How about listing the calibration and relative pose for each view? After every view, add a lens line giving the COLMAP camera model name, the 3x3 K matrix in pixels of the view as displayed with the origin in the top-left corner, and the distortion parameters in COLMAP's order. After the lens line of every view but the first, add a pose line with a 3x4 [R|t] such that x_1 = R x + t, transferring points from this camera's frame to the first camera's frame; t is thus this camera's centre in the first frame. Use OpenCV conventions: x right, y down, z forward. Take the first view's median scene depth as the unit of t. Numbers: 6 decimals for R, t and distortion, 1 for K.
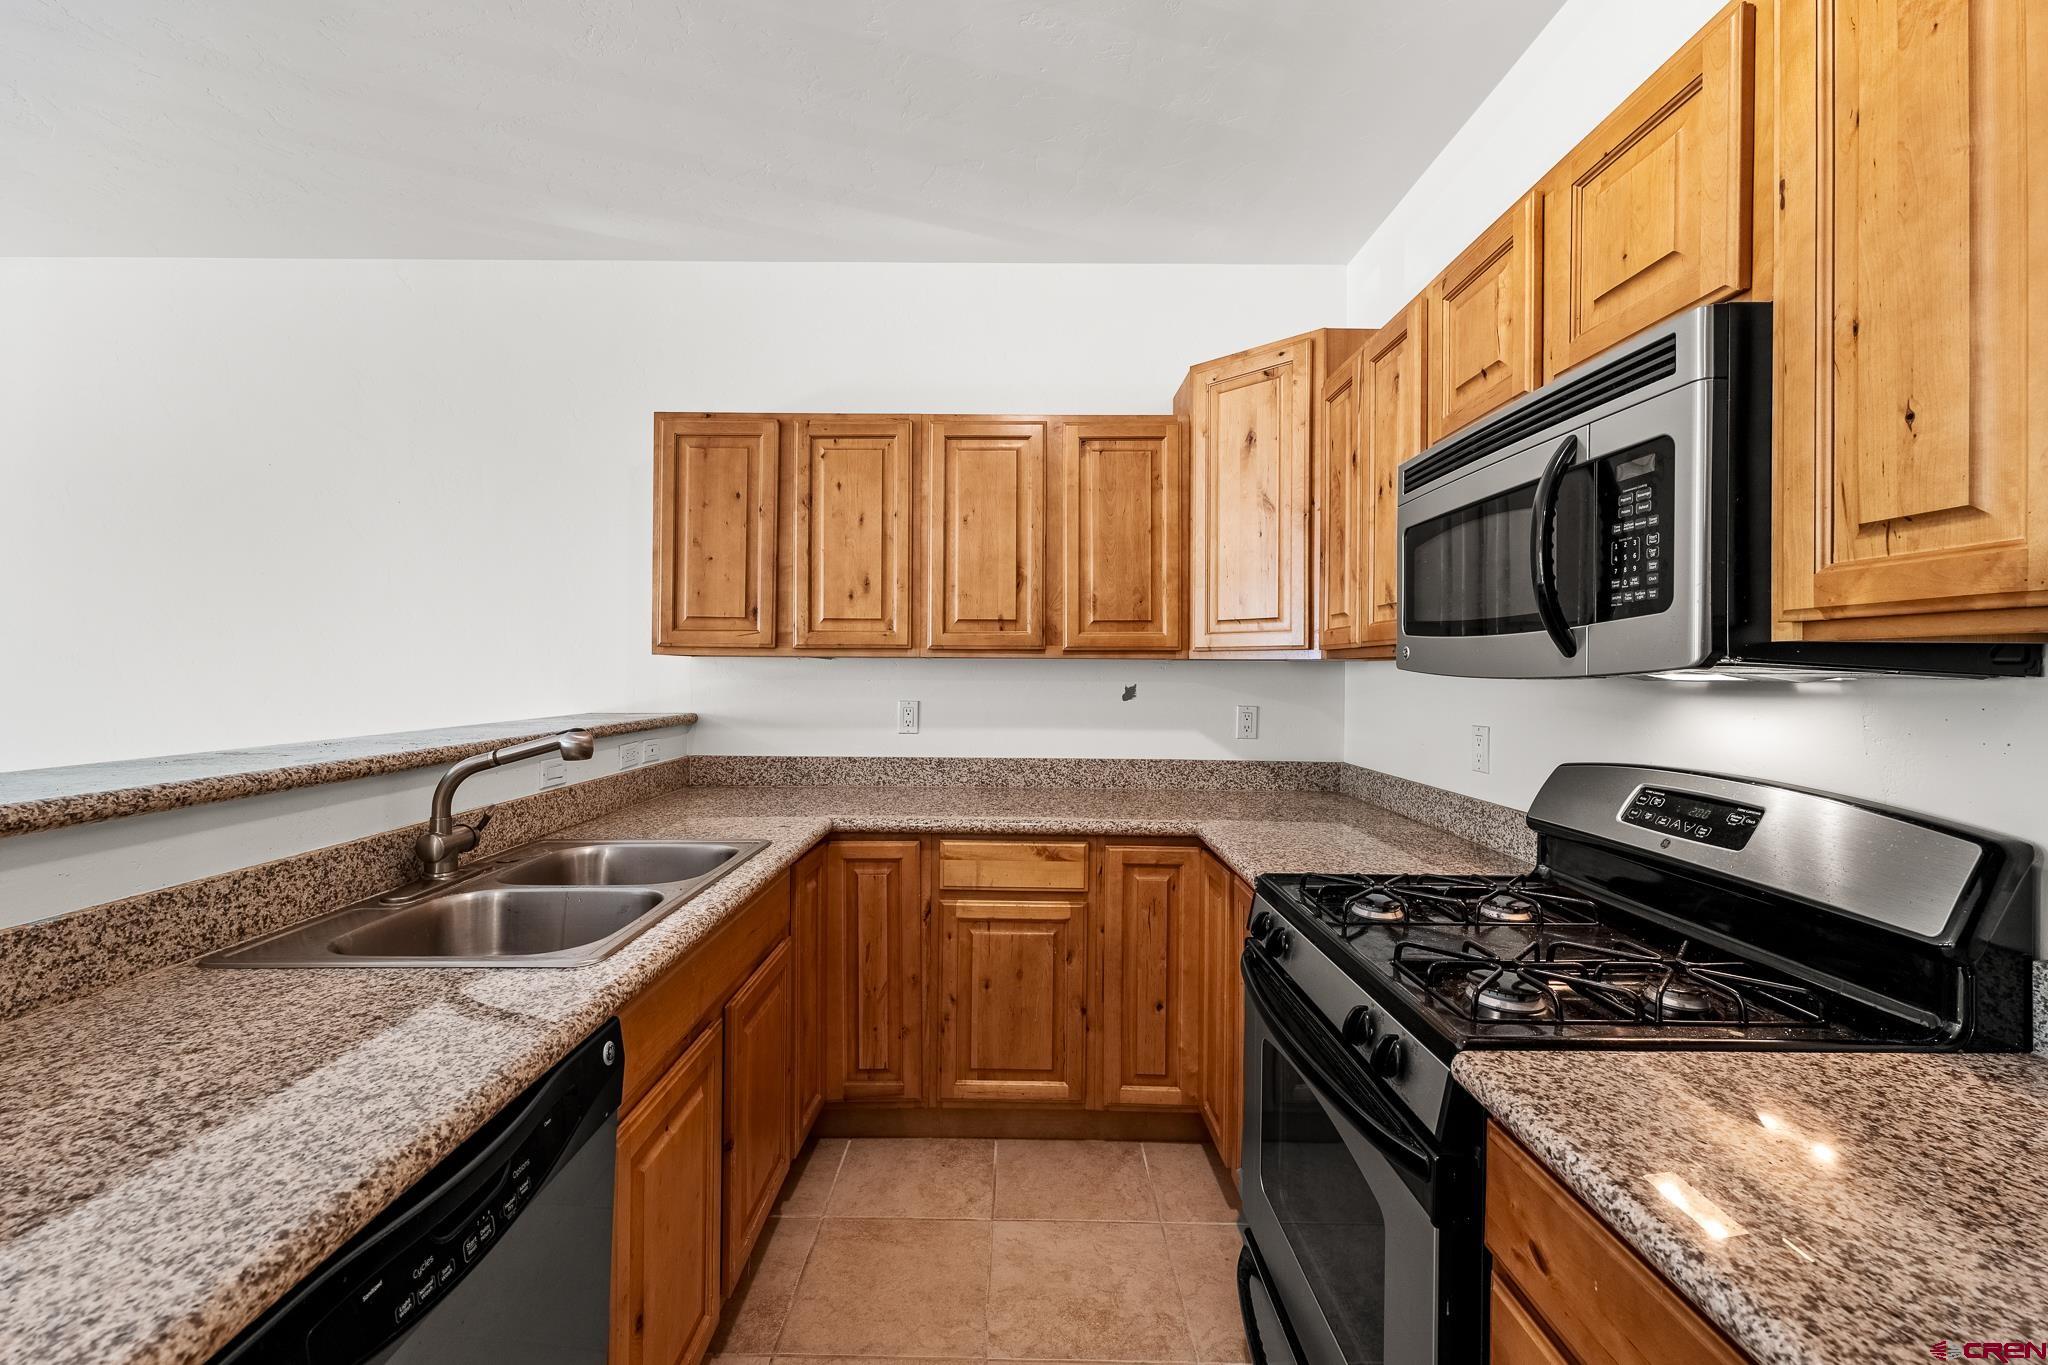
lens RADIAL K [[840.4, 0, 1012.7], [0, 840.4, 666.5], [0, 0, 1]] dist [-0.000681, 0.000465]
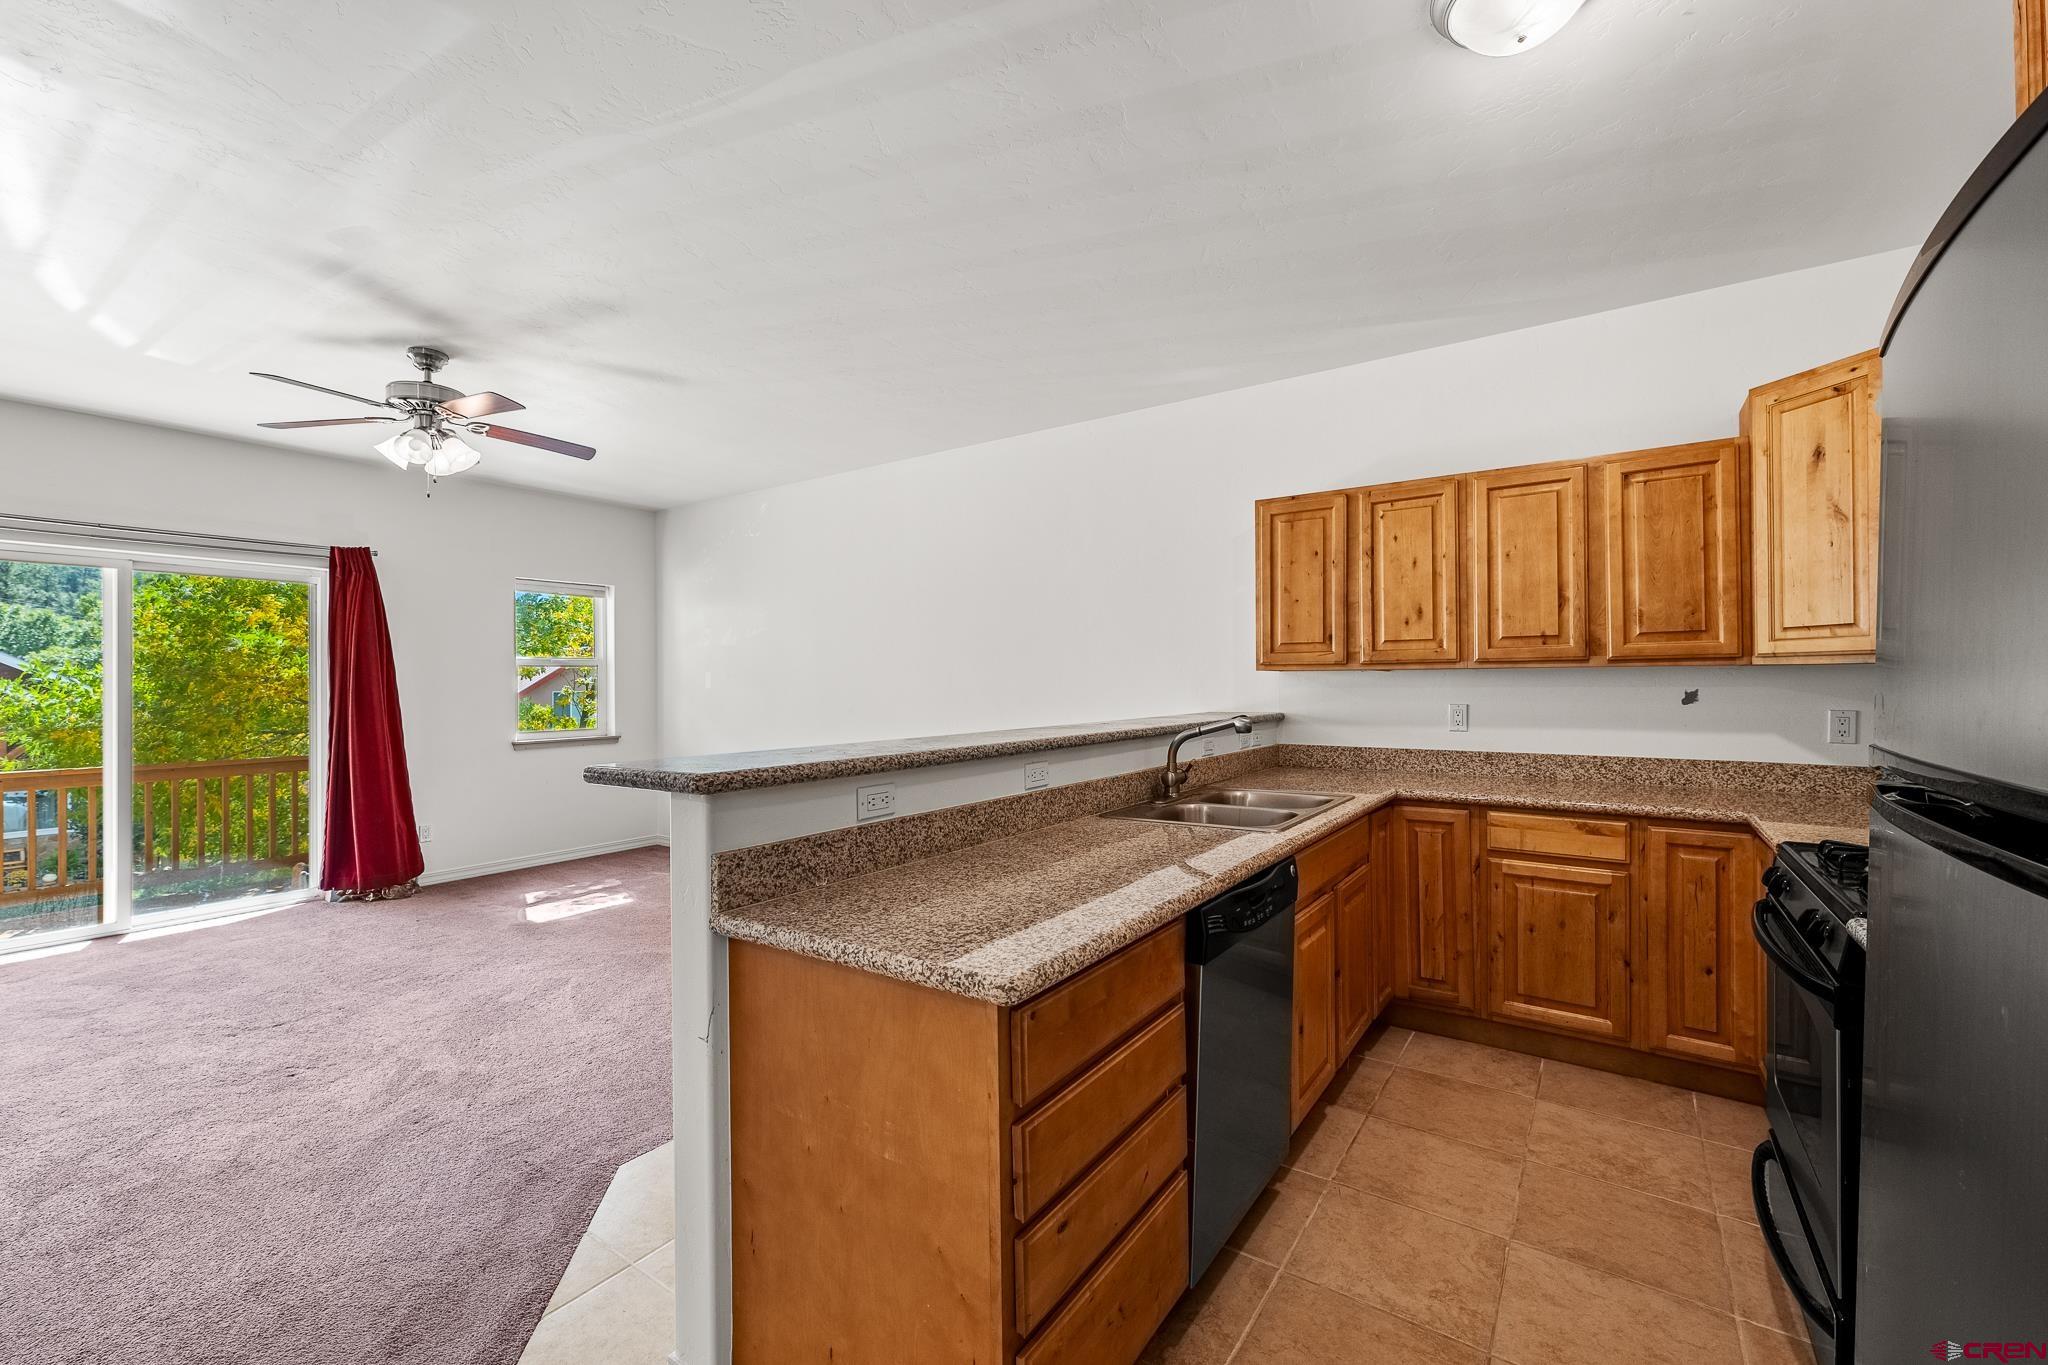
lens RADIAL K [[840.4, 0, 1018.9], [0, 840.4, 680.0], [0, 0, 1]] dist [-0.000681, 0.000465]
pose [[0.821466, -0.014014, -0.570085, 0.060995], [0.015155, 0.999881, -0.002742, -0.000672], [0.570056, -0.006387, 0.821581, -0.462767]]
